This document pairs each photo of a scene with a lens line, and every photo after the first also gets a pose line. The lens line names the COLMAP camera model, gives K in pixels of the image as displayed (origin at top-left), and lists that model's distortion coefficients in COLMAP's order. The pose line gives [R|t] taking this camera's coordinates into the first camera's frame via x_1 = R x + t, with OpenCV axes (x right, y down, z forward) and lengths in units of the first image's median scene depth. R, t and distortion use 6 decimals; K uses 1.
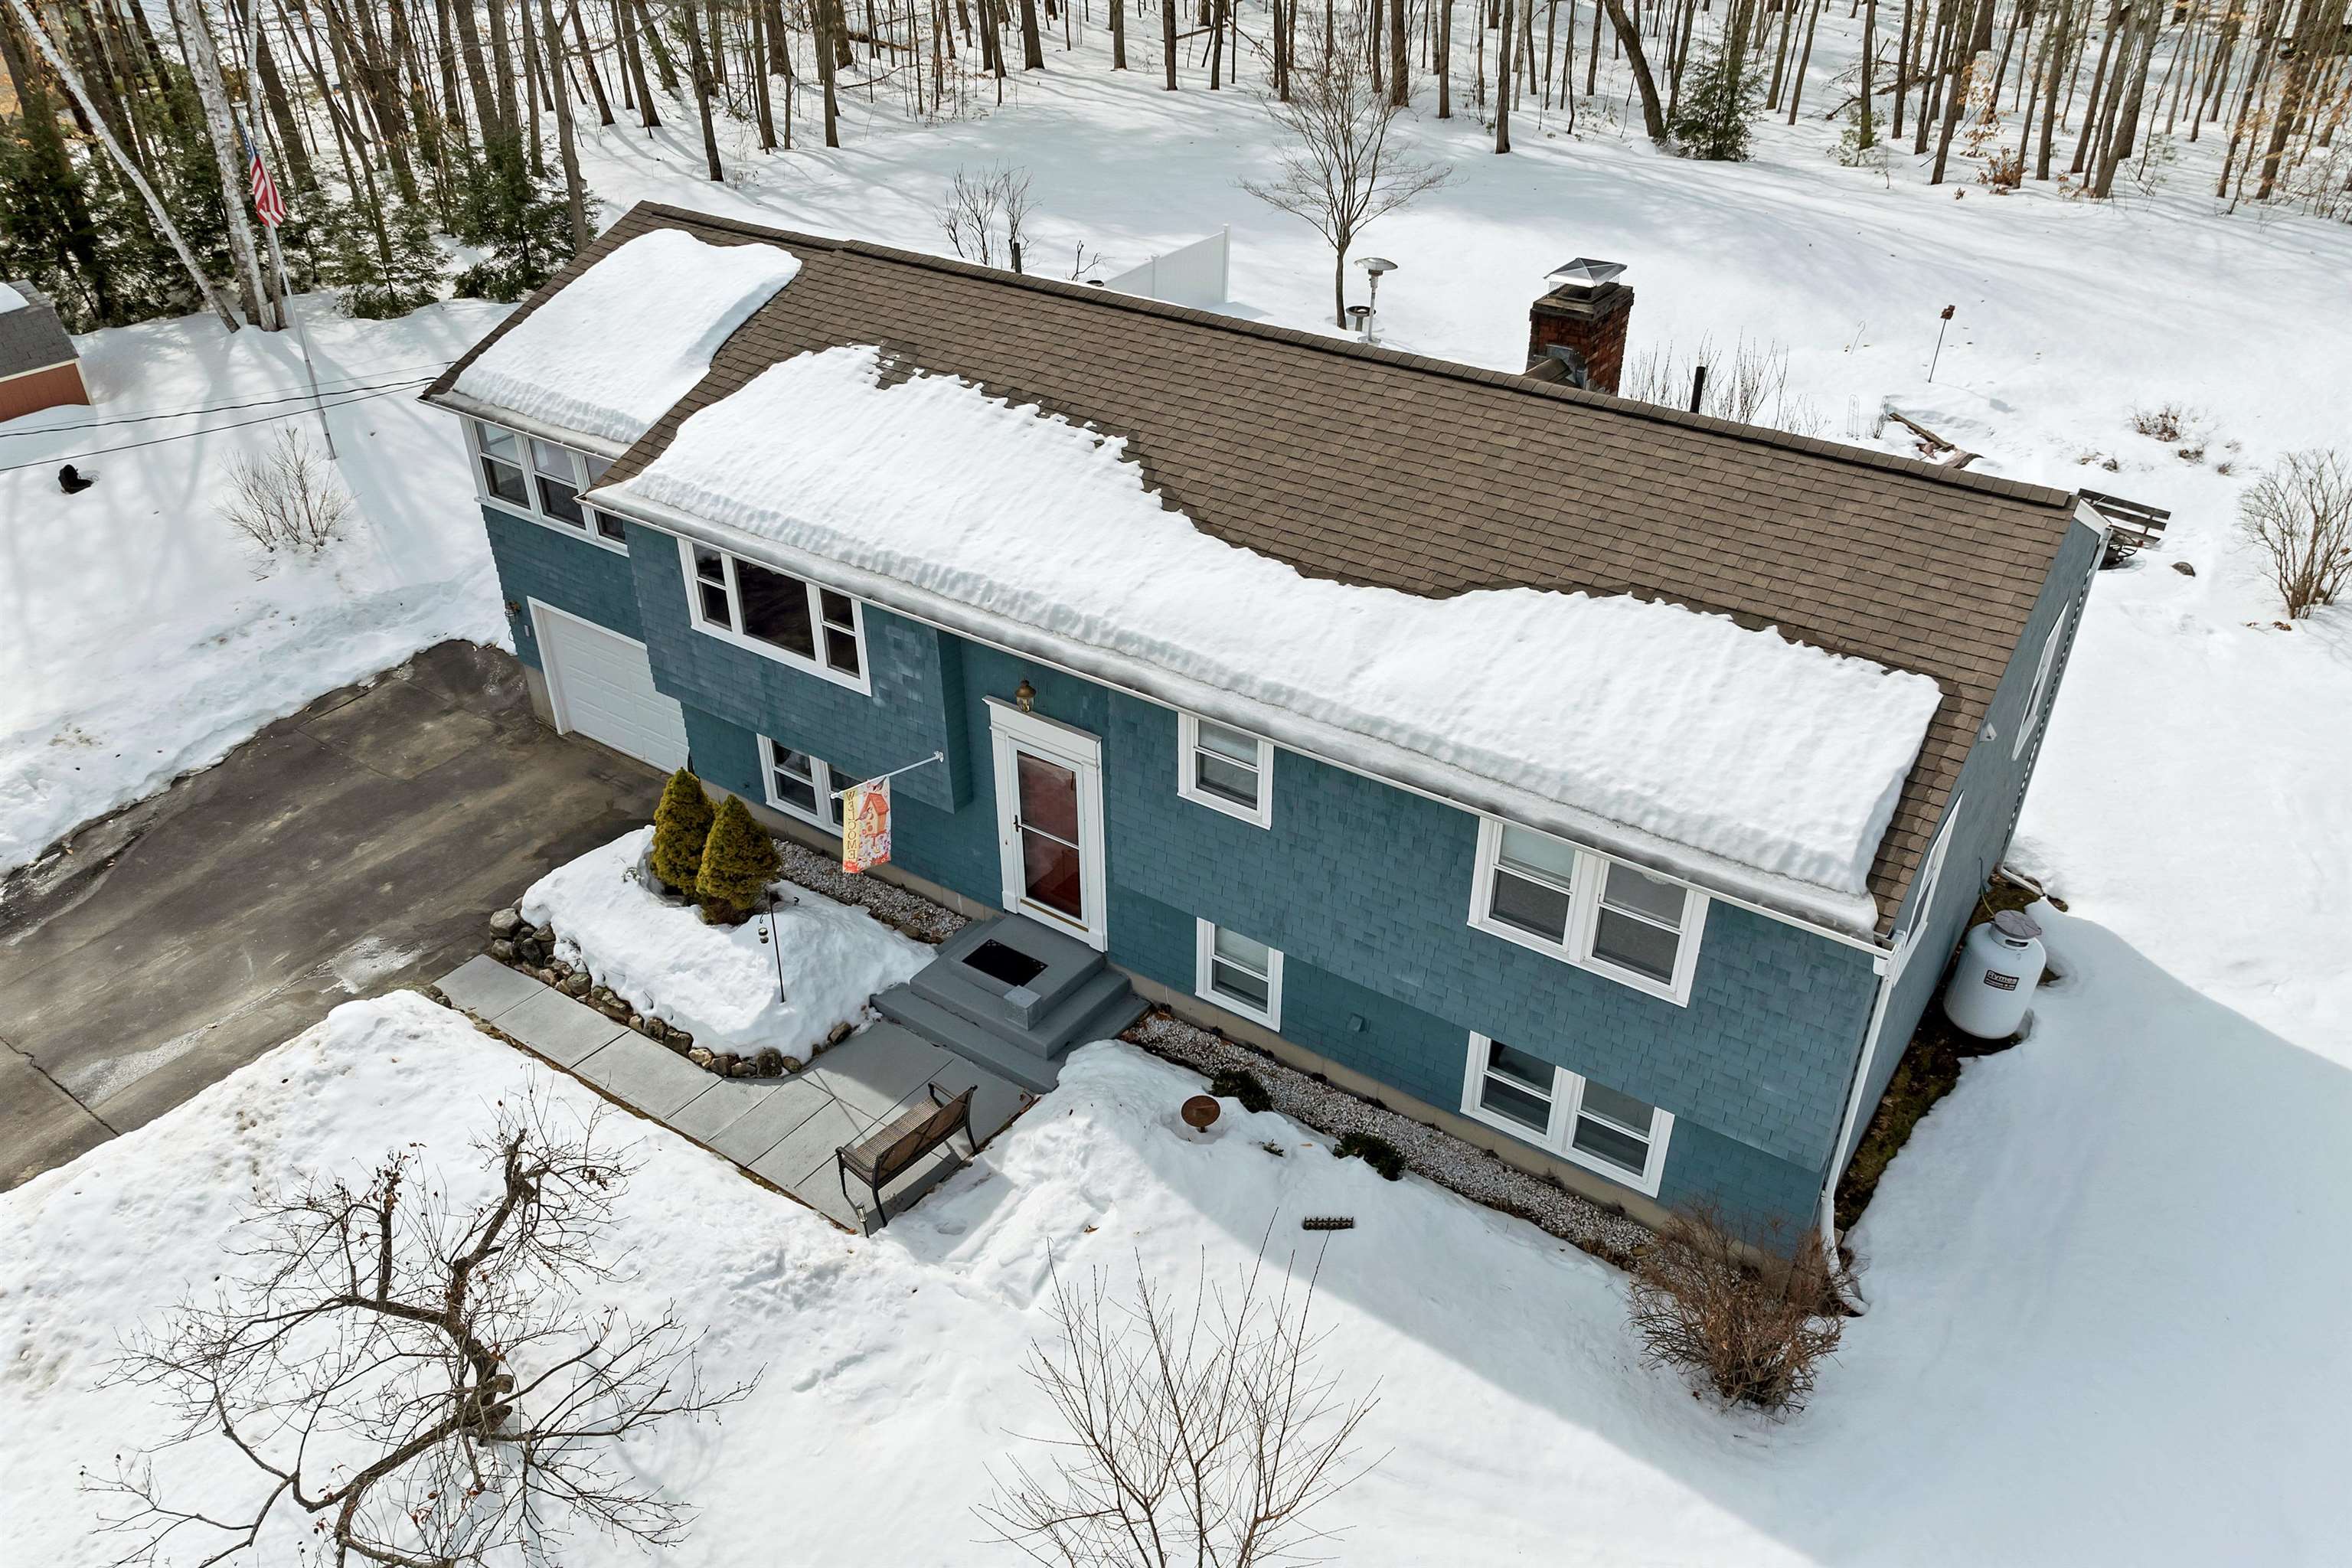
lens RADIAL K [[1682.0, 0, 1188.8], [0, 1682.0, 784.0], [0, 0, 1]] dist [-0.026624, -0.005970]
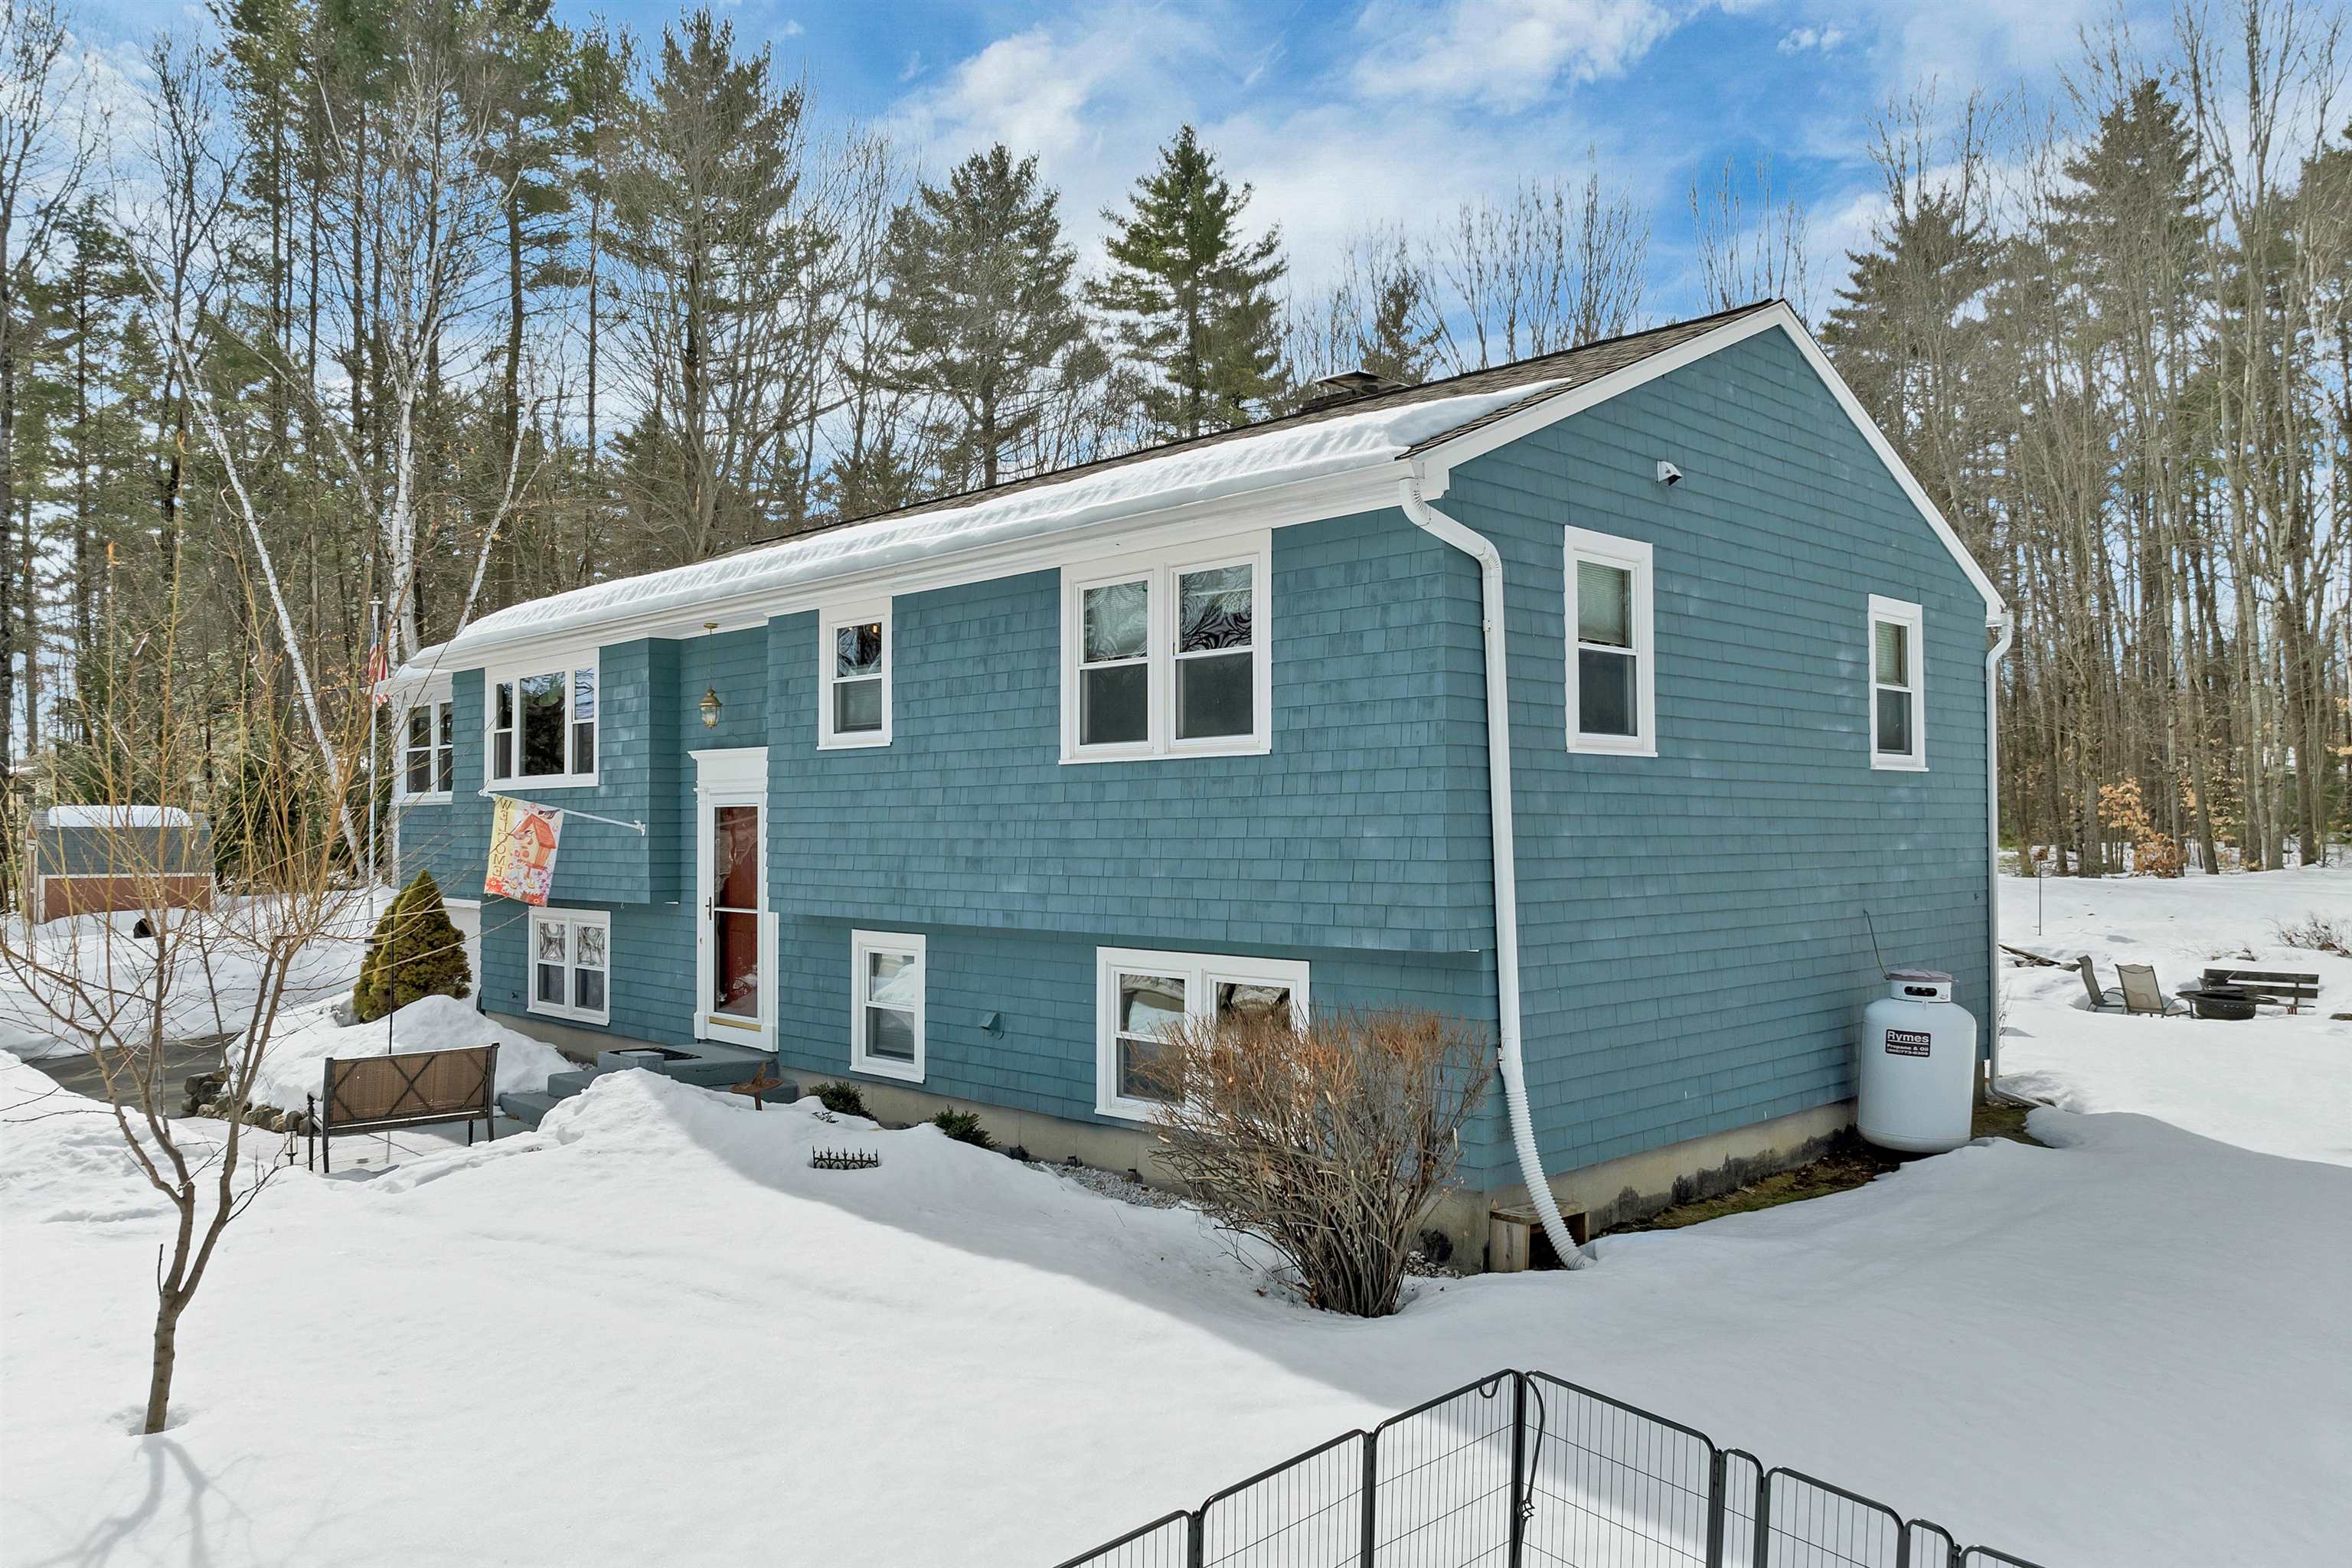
lens RADIAL K [[1682.0, 0, 1185.2], [0, 1682.0, 789.0], [0, 0, 1]] dist [-0.026624, -0.005970]
pose [[0.982581, -0.007524, -0.185683, 0.311355], [-0.097211, 0.830762, -0.548074, 0.439294], [0.158383, 0.556577, 0.815559, 0.304238]]
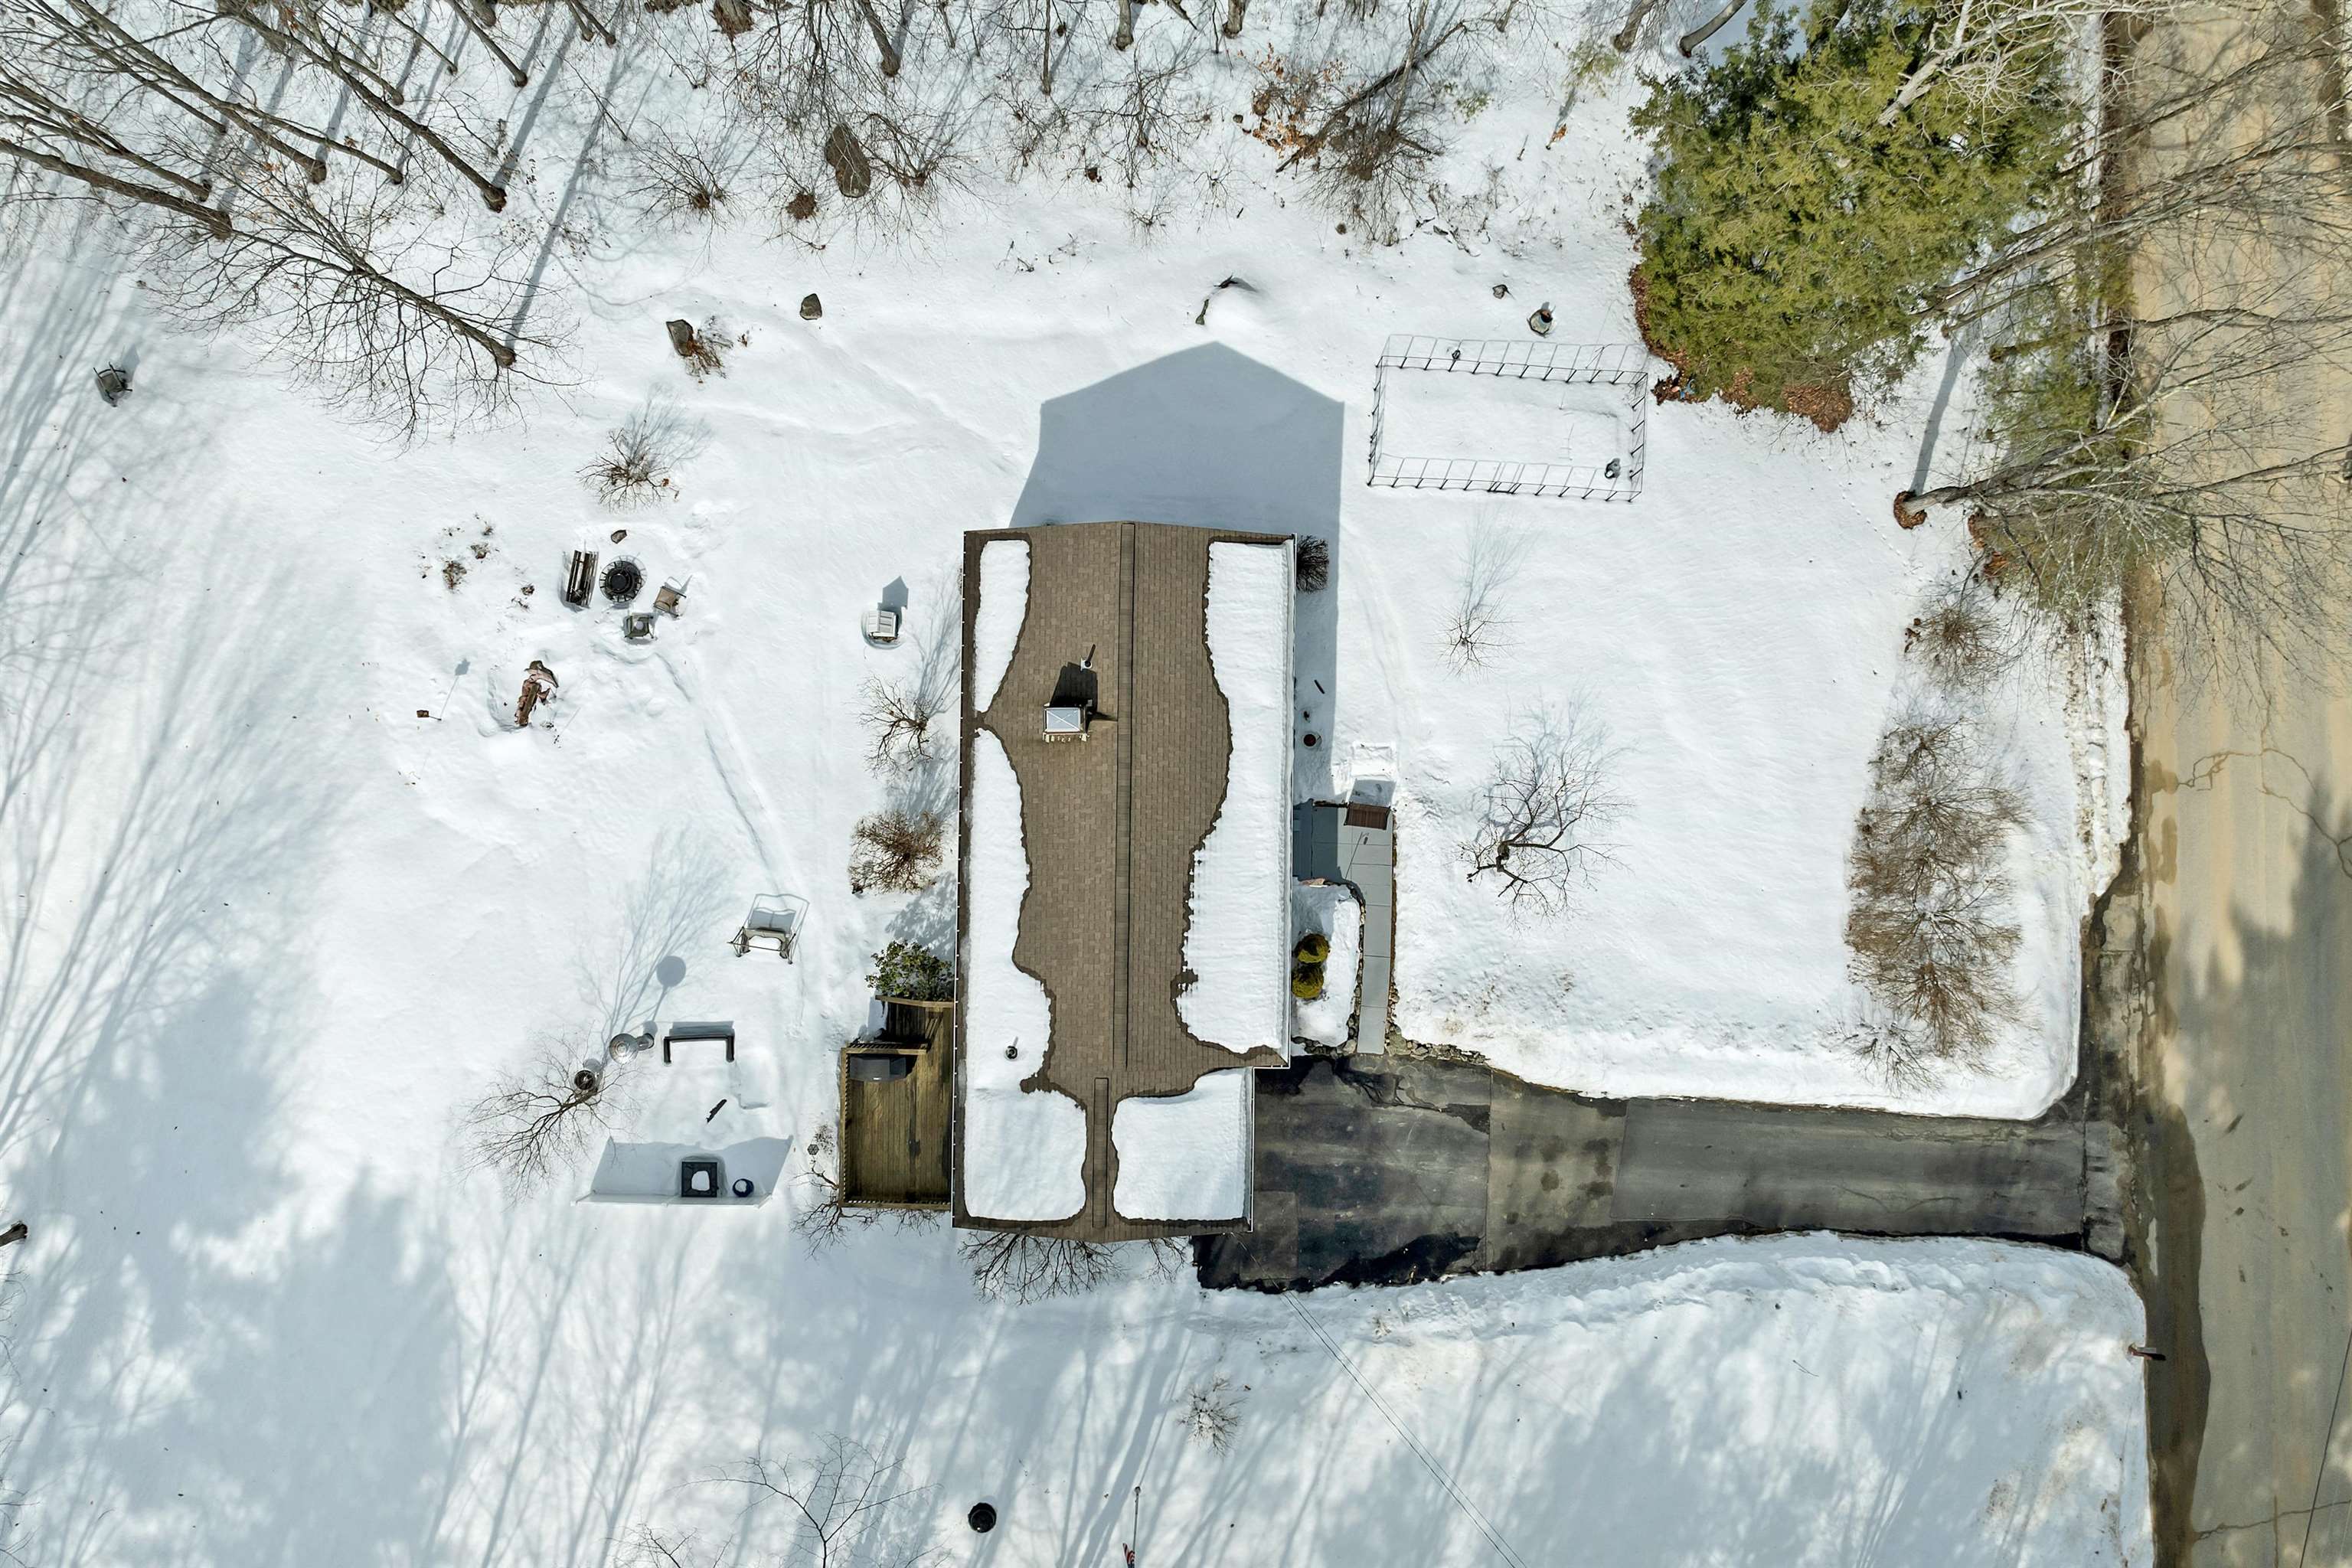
lens RADIAL K [[1682.0, 0, 1181.2], [0, 1682.0, 788.1], [0, 0, 1]] dist [-0.026624, -0.005970]
pose [[-0.556773, -0.830437, 0.019439, 0.006020], [0.454527, -0.284987, 0.843912, -2.374162], [-0.695276, 0.478703, 0.536129, -0.413831]]
